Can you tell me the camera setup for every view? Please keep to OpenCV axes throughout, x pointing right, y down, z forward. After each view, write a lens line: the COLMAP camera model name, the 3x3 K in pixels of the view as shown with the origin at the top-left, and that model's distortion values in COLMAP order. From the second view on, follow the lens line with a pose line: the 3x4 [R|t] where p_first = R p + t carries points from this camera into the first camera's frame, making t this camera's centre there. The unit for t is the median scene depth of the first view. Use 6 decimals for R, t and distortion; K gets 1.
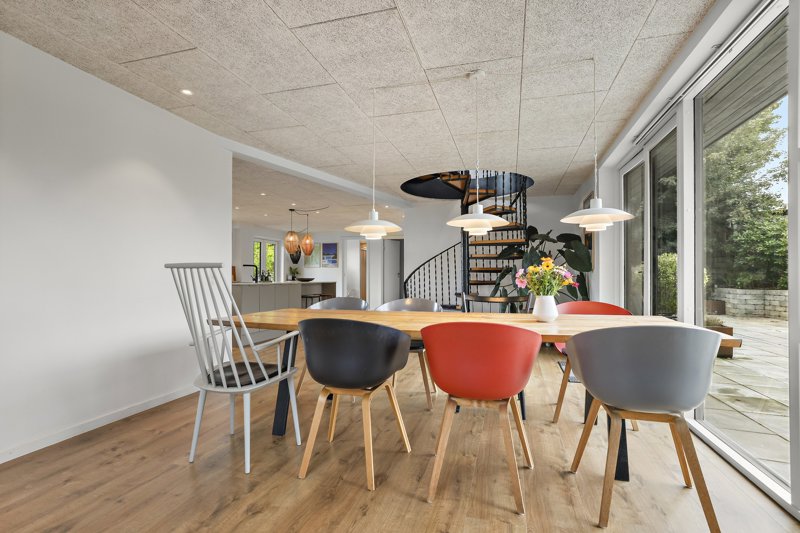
lens RADIAL K [[382.8, 0, 396.2], [0, 382.8, 268.8], [0, 0, 1]] dist [-0.009354, 0.001354]
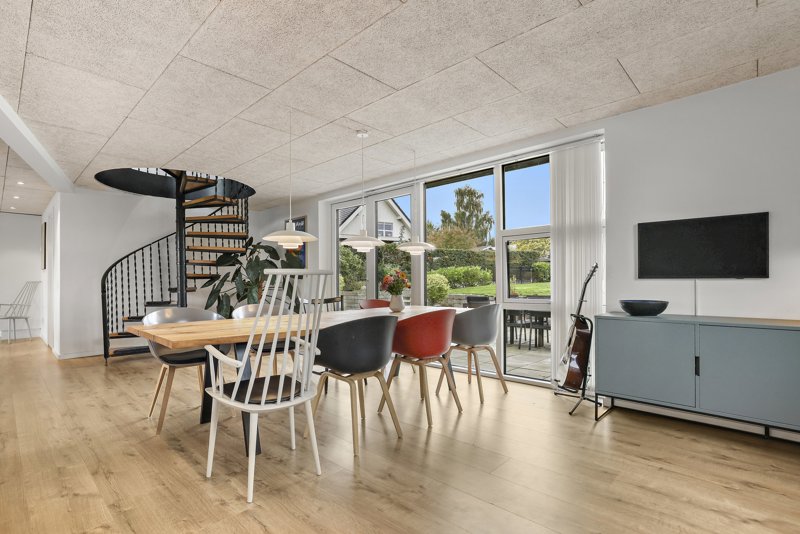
lens RADIAL K [[382.8, 0, 395.4], [0, 382.8, 272.2], [0, 0, 1]] dist [-0.009354, 0.001354]
pose [[0.466197, 0.012129, 0.884598, -0.416735], [-0.013734, 0.999885, -0.006472, -0.009670], [-0.884574, -0.009132, 0.466310, 0.128928]]
